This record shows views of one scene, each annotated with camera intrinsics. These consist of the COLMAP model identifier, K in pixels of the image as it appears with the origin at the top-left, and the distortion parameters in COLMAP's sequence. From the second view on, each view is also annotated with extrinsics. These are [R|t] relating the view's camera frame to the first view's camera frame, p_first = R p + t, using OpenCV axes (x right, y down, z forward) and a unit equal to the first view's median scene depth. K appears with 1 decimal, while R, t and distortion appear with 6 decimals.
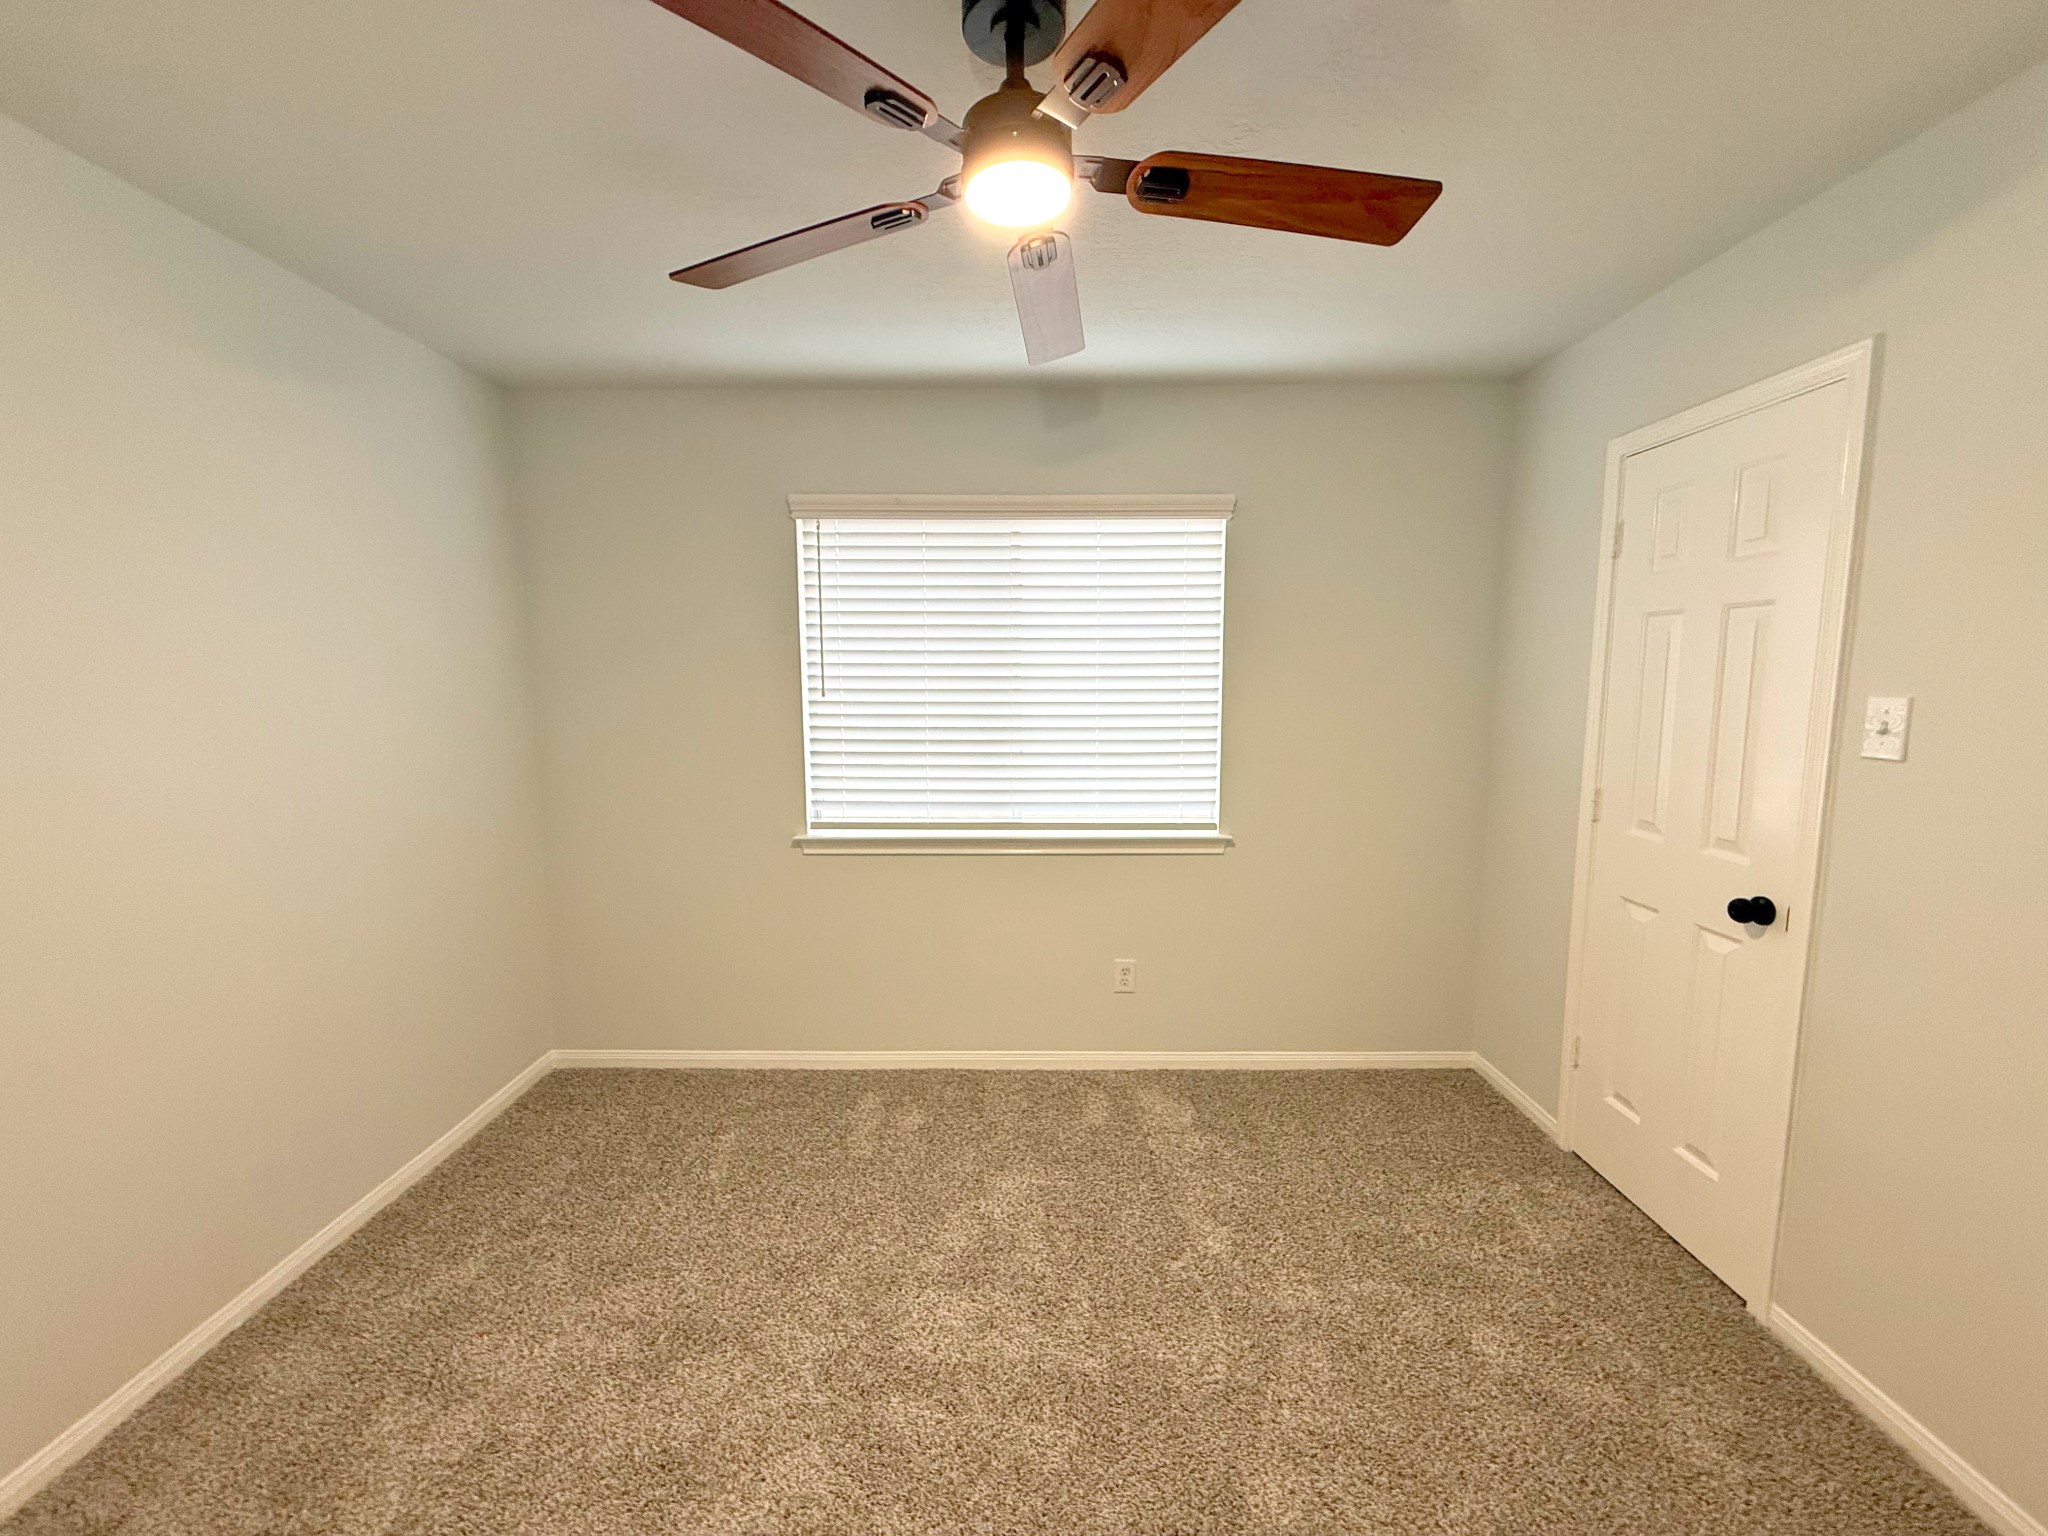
lens RADIAL K [[813.5, 0, 1021.0], [0, 813.5, 760.8], [0, 0, 1]] dist [0.001157, 0.000348]
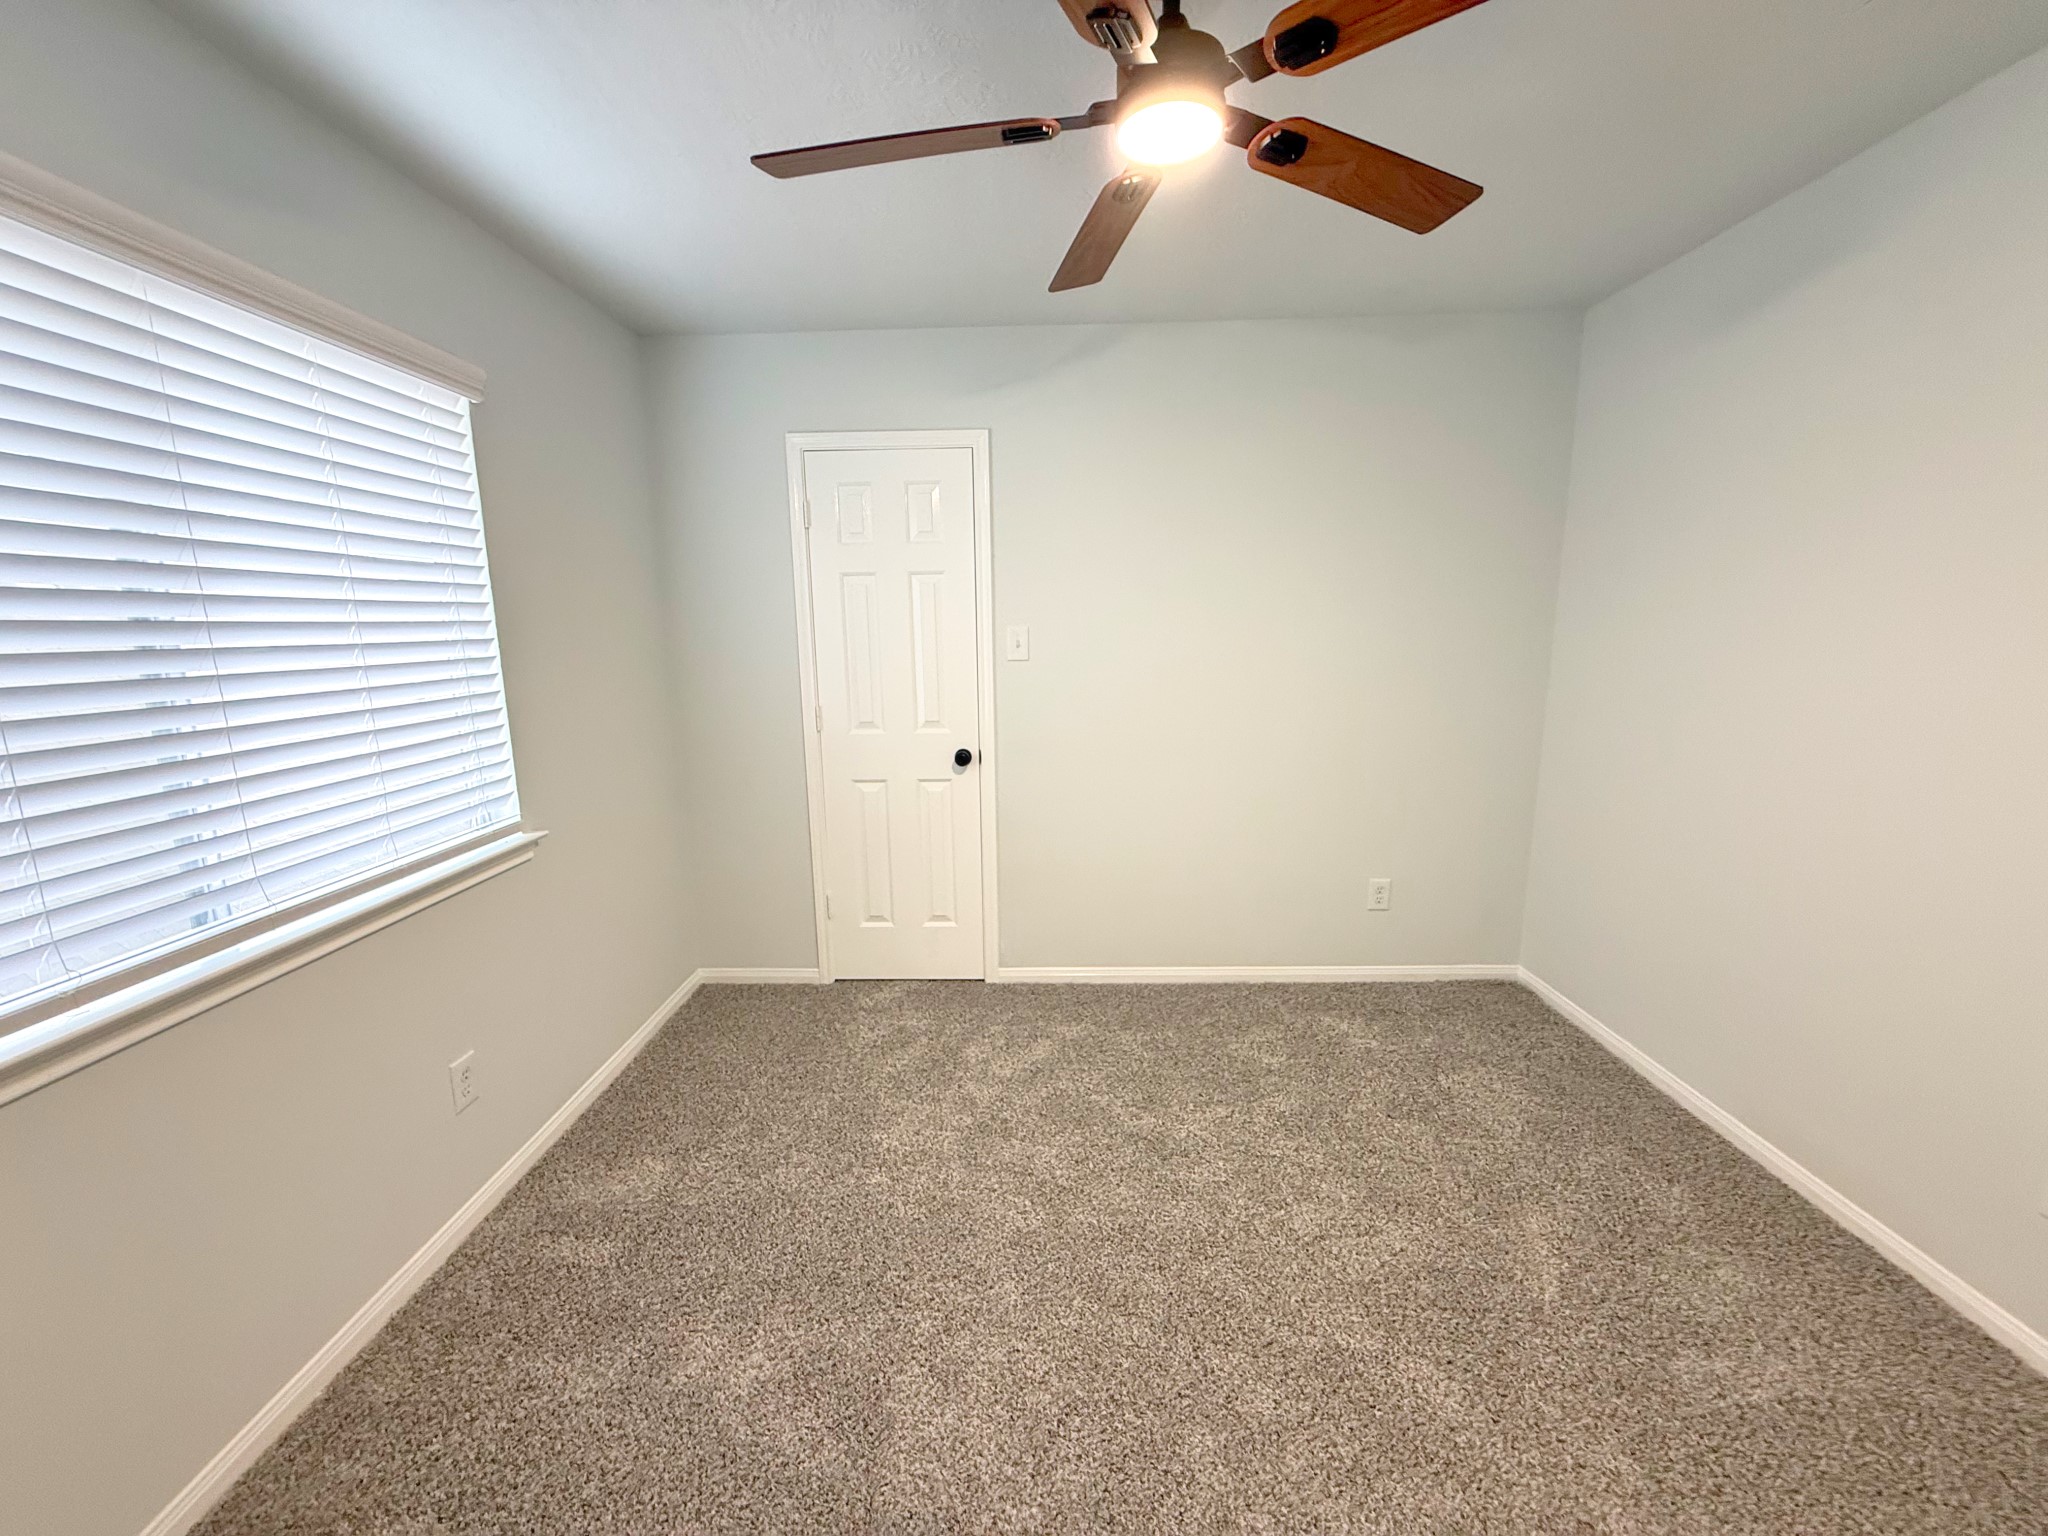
lens RADIAL K [[813.5, 0, 1018.4], [0, 813.5, 760.4], [0, 0, 1]] dist [0.001157, 0.000348]
pose [[0.026254, -0.165459, 0.985867, -0.513911], [0.120039, 0.979593, 0.161209, -0.046396], [-0.992422, 0.114110, 0.045580, 0.547378]]
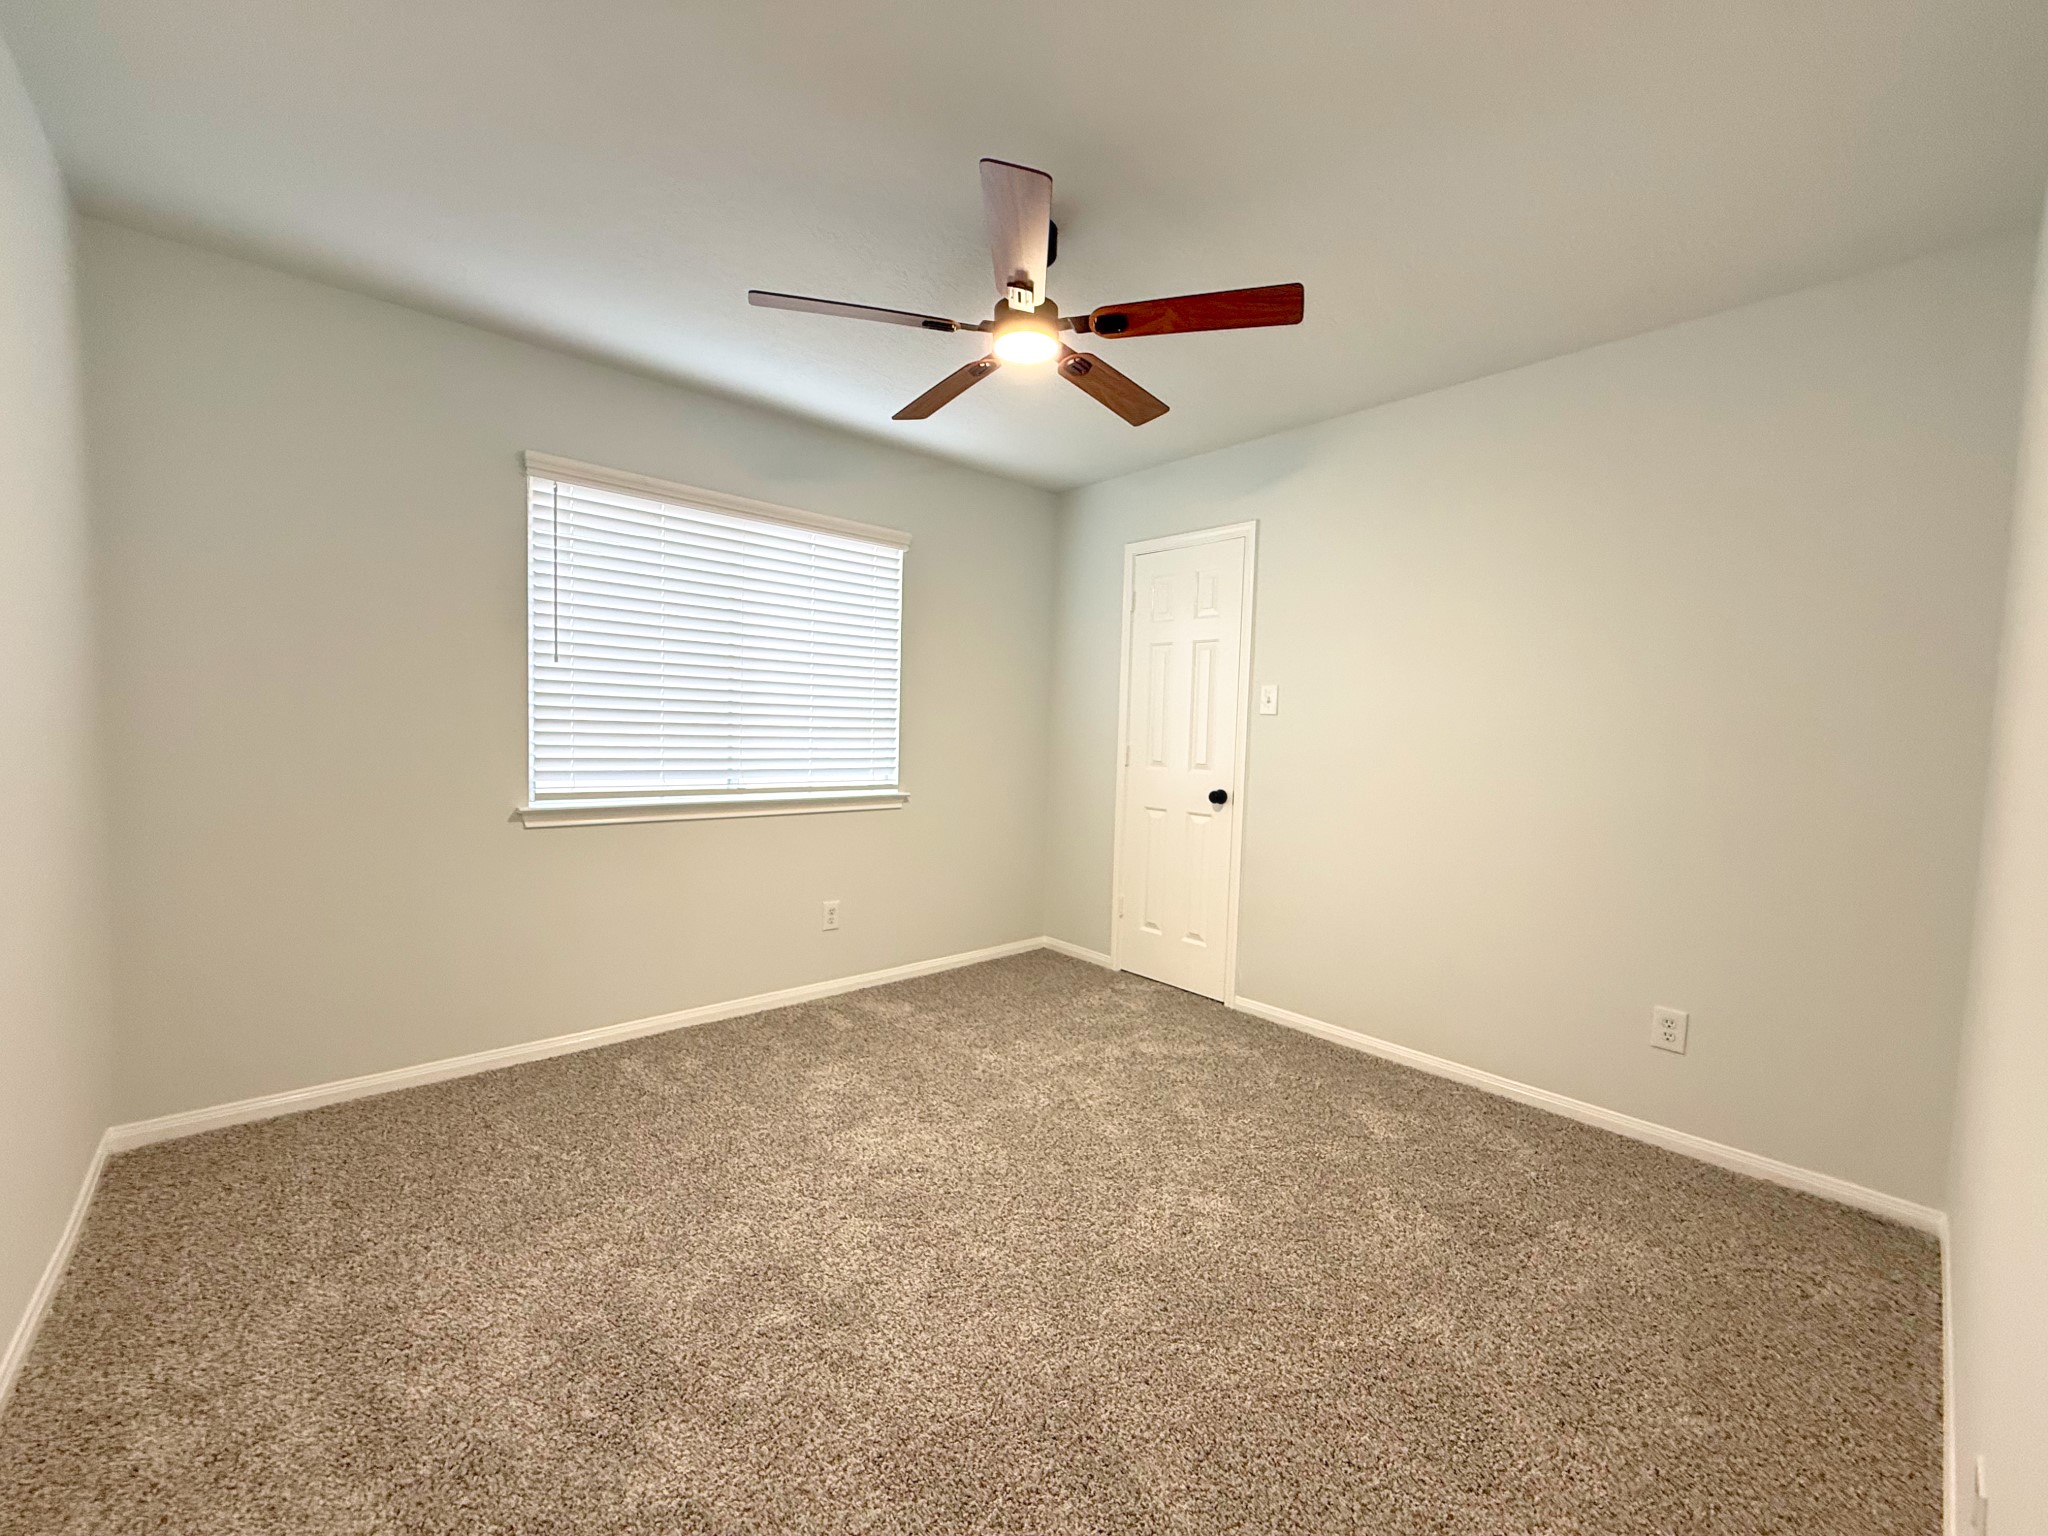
lens RADIAL K [[813.5, 0, 1023.3], [0, 813.5, 755.6], [0, 0, 1]] dist [0.001157, 0.000348]
pose [[0.741829, -0.001372, 0.670587, -0.508634], [0.038972, 0.998396, -0.041069, 0.099744], [-0.669455, 0.056601, 0.740693, -0.090916]]
